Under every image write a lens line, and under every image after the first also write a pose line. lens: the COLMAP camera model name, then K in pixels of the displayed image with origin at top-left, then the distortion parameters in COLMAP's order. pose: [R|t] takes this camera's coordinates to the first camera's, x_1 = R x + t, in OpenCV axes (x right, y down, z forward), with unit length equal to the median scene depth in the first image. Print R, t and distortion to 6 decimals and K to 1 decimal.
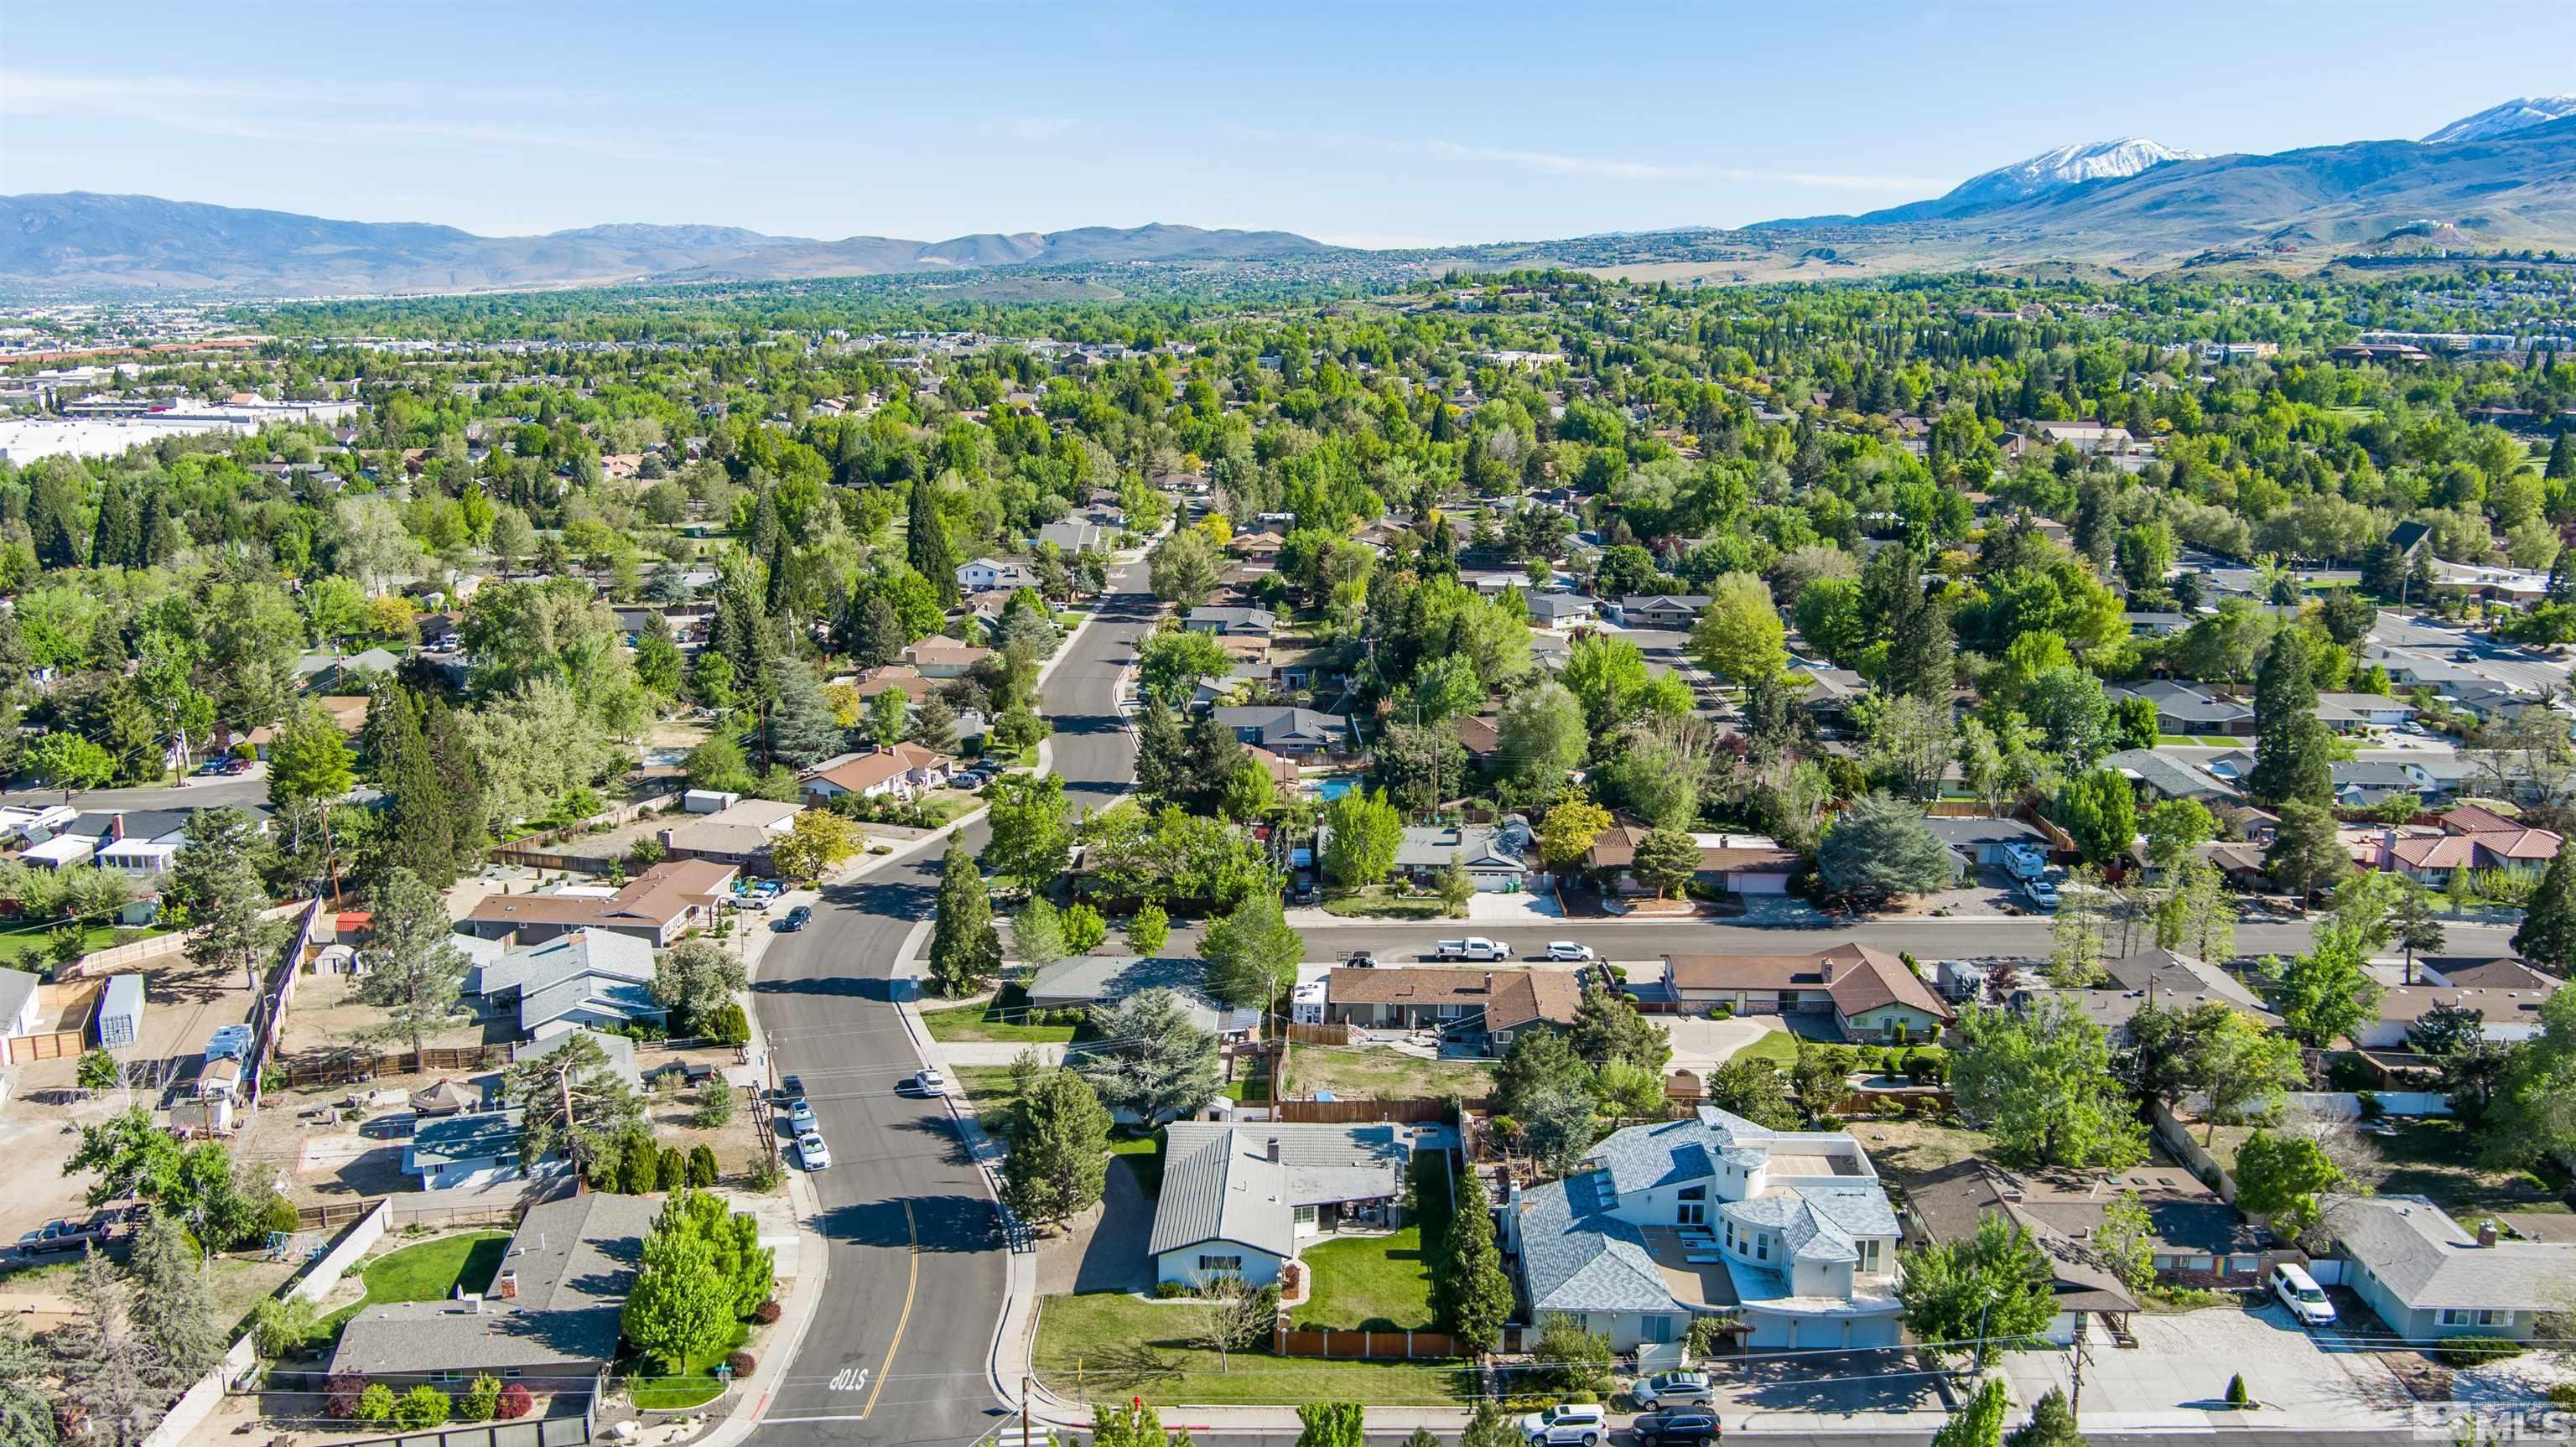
lens RADIAL K [[2095.3, 0, 1297.8], [0, 2095.3, 736.1], [0, 0, 1]] dist [-0.043788, -0.001064]
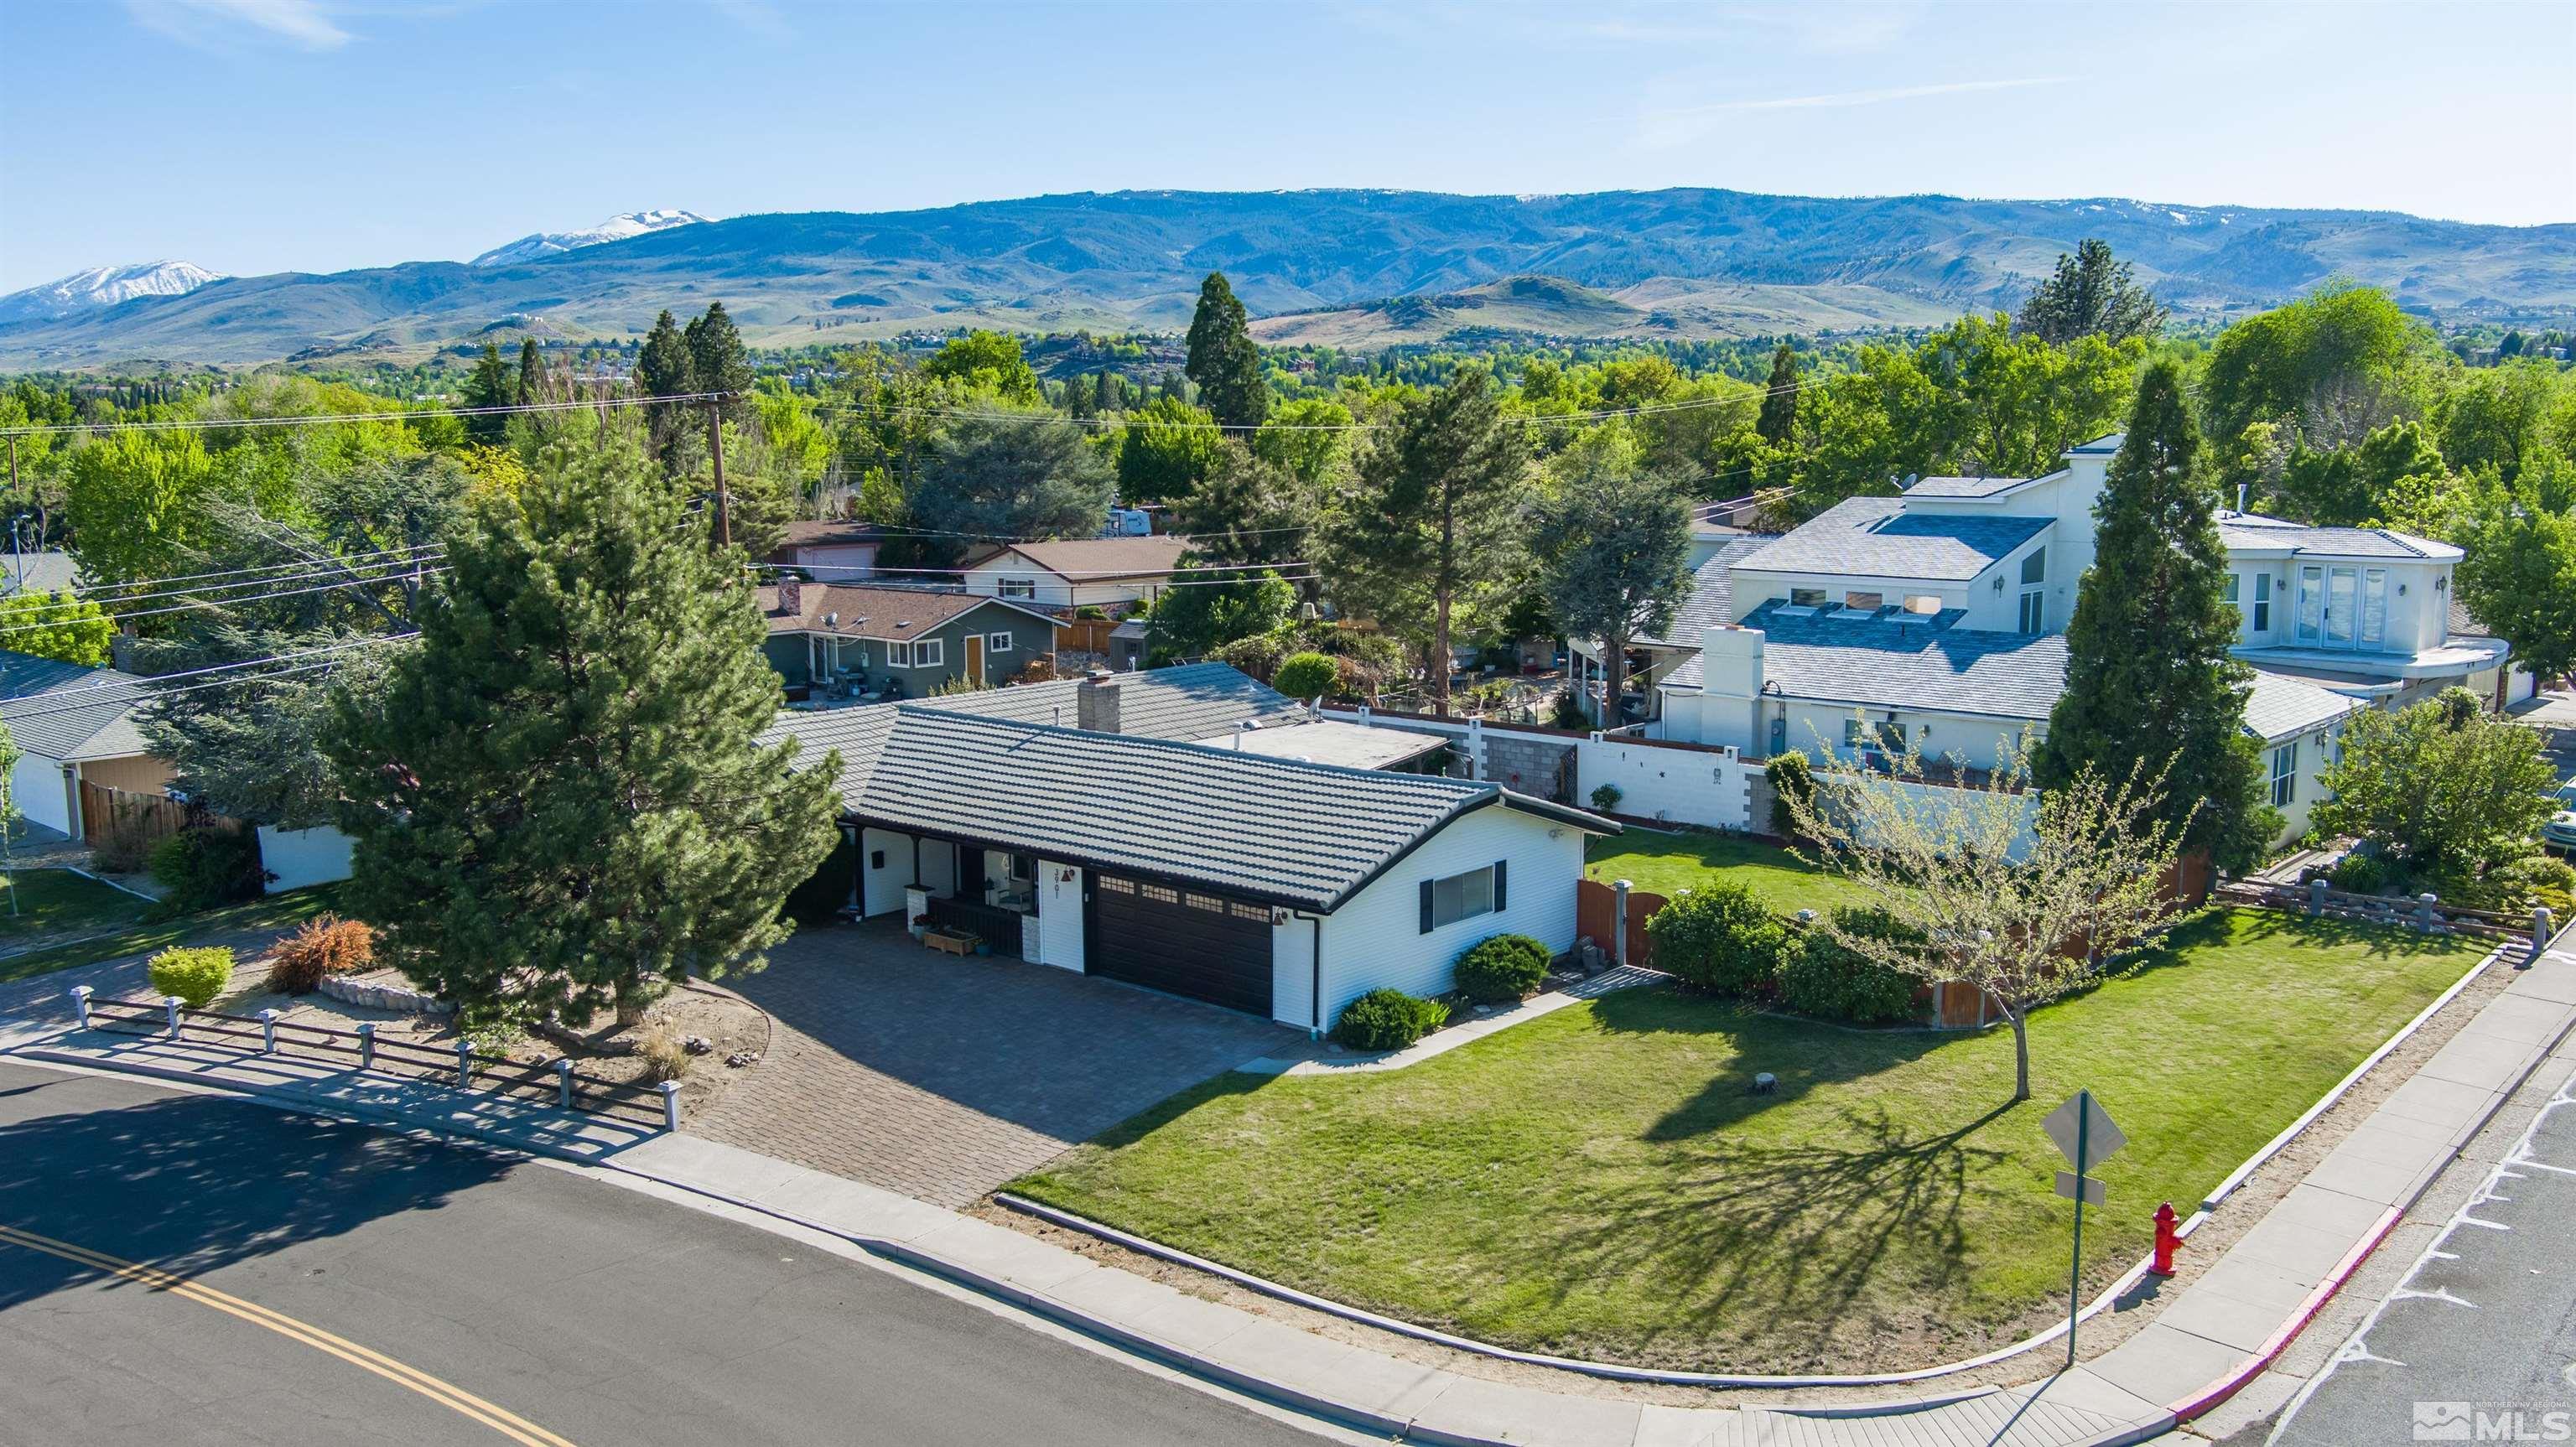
lens RADIAL K [[2095.3, 0, 1282.9], [0, 2095.3, 723.5], [0, 0, 1]] dist [-0.043788, -0.001064]
pose [[0.653843, -0.120135, 0.747032, -0.254837], [0.169653, 0.985453, 0.009987, 0.210027], [-0.737365, 0.120207, 0.664713, 0.780082]]
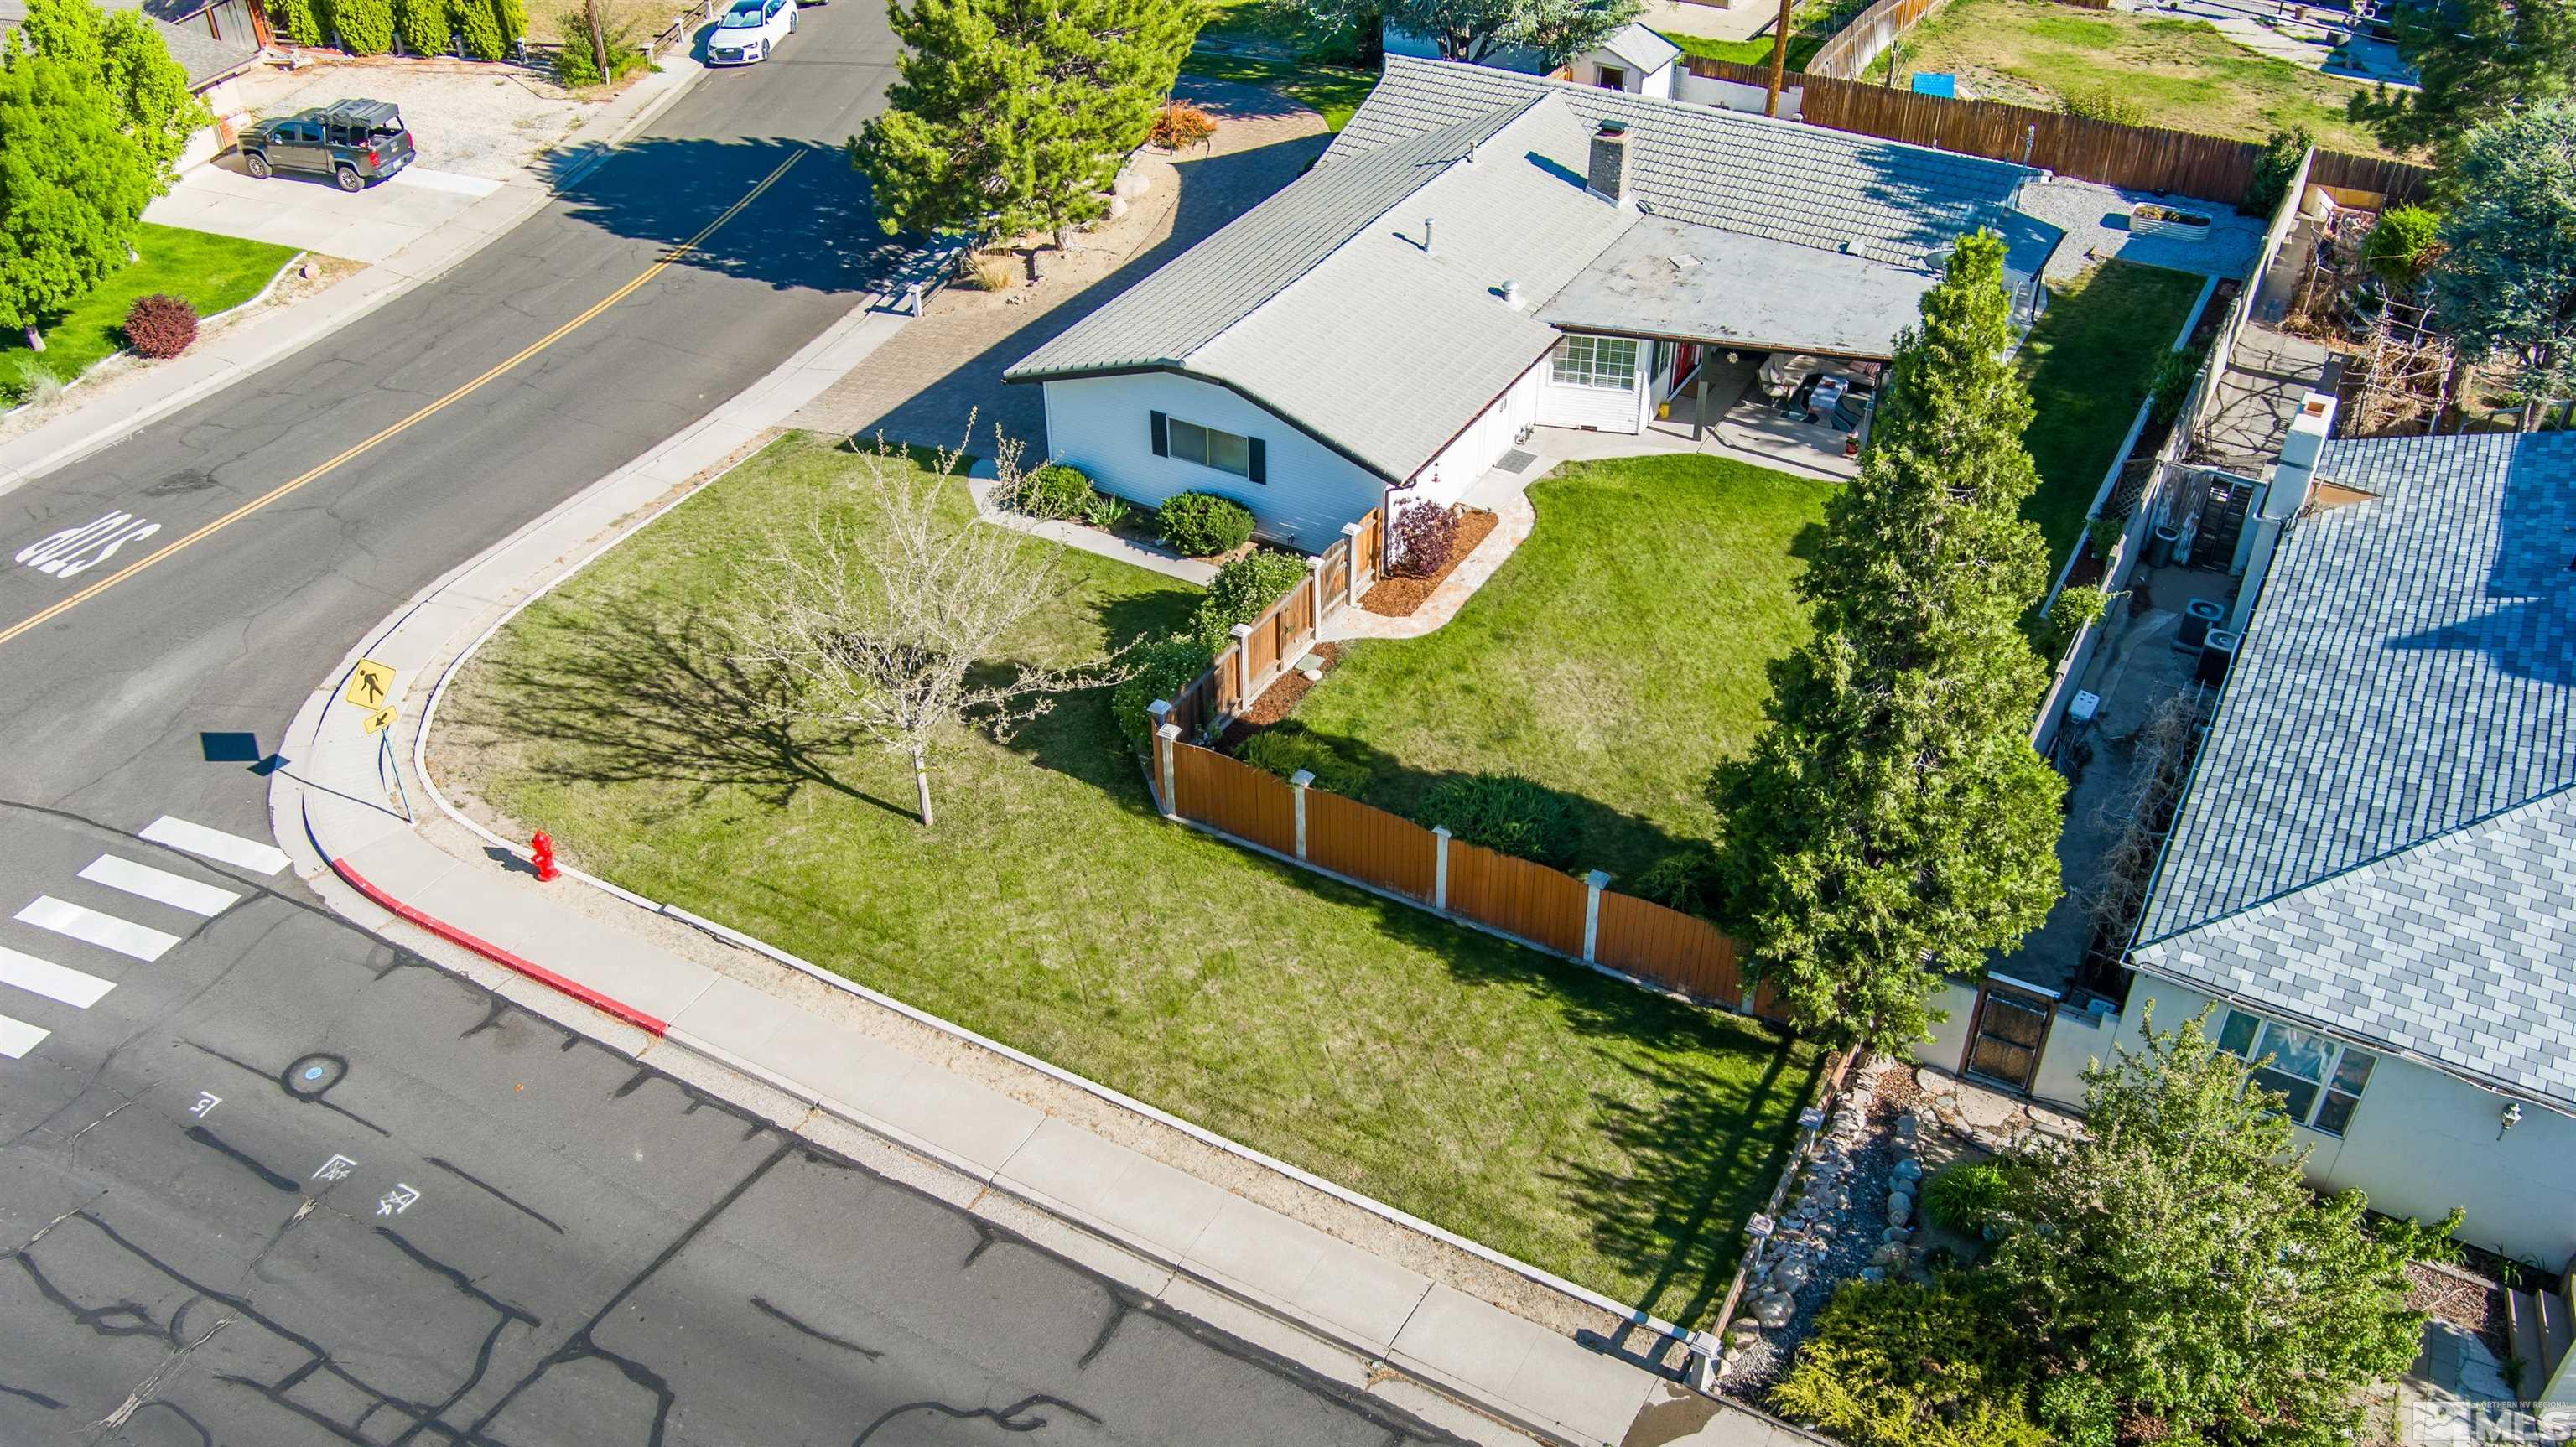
lens RADIAL K [[2095.3, 0, 1284.6], [0, 2095.3, 718.2], [0, 0, 1]] dist [-0.043788, -0.001064]
pose [[0.878219, 0.266912, -0.396851, 0.102354], [-0.085240, 0.903850, 0.419272, 0.149150], [0.470602, -0.334385, 0.816530, 0.700674]]
